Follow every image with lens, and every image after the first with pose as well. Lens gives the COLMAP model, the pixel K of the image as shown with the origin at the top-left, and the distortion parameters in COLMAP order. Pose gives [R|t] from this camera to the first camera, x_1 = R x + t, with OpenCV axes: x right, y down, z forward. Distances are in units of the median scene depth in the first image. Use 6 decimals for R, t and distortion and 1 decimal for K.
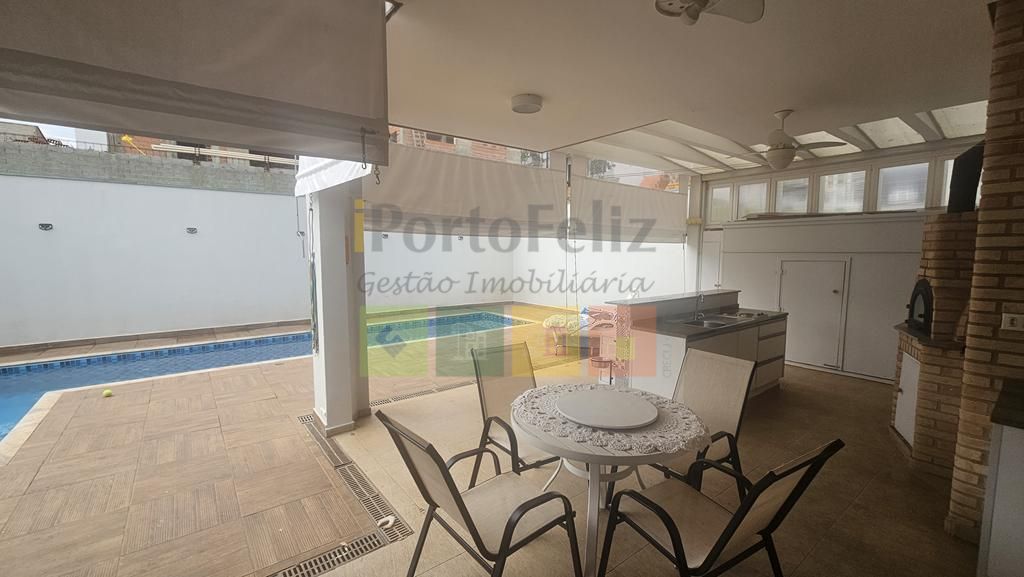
lens RADIAL K [[424.8, 0, 510.2], [0, 424.8, 290.2], [0, 0, 1]] dist [0.006558, -0.000313]
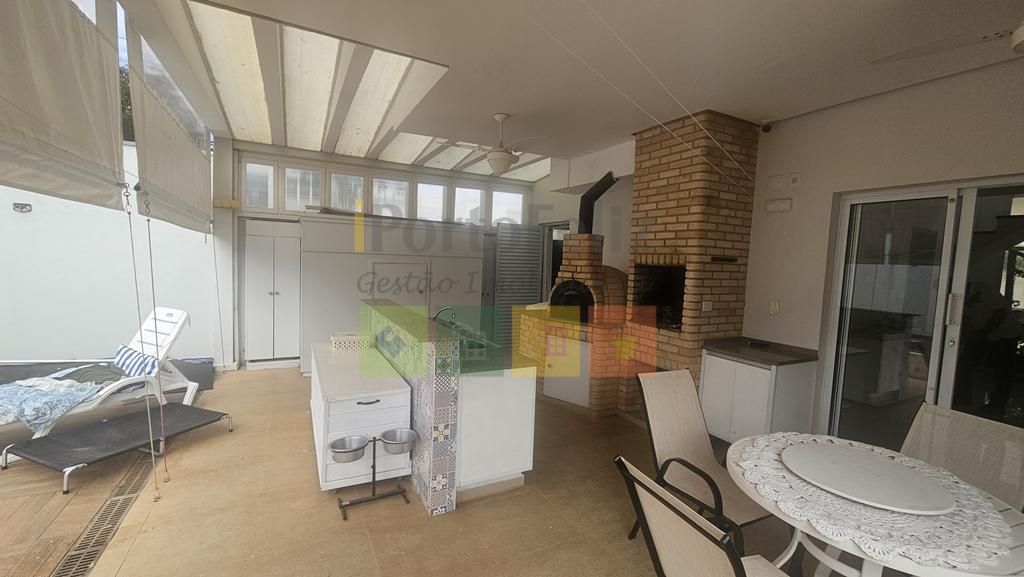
lens RADIAL K [[424.8, 0, 512.7], [0, 424.8, 290.6], [0, 0, 1]] dist [0.006558, -0.000313]
pose [[0.171768, -0.065522, 0.982956, -0.265130], [0.053001, 0.996955, 0.057193, -0.054451], [-0.983711, 0.042273, 0.174717, 0.633593]]
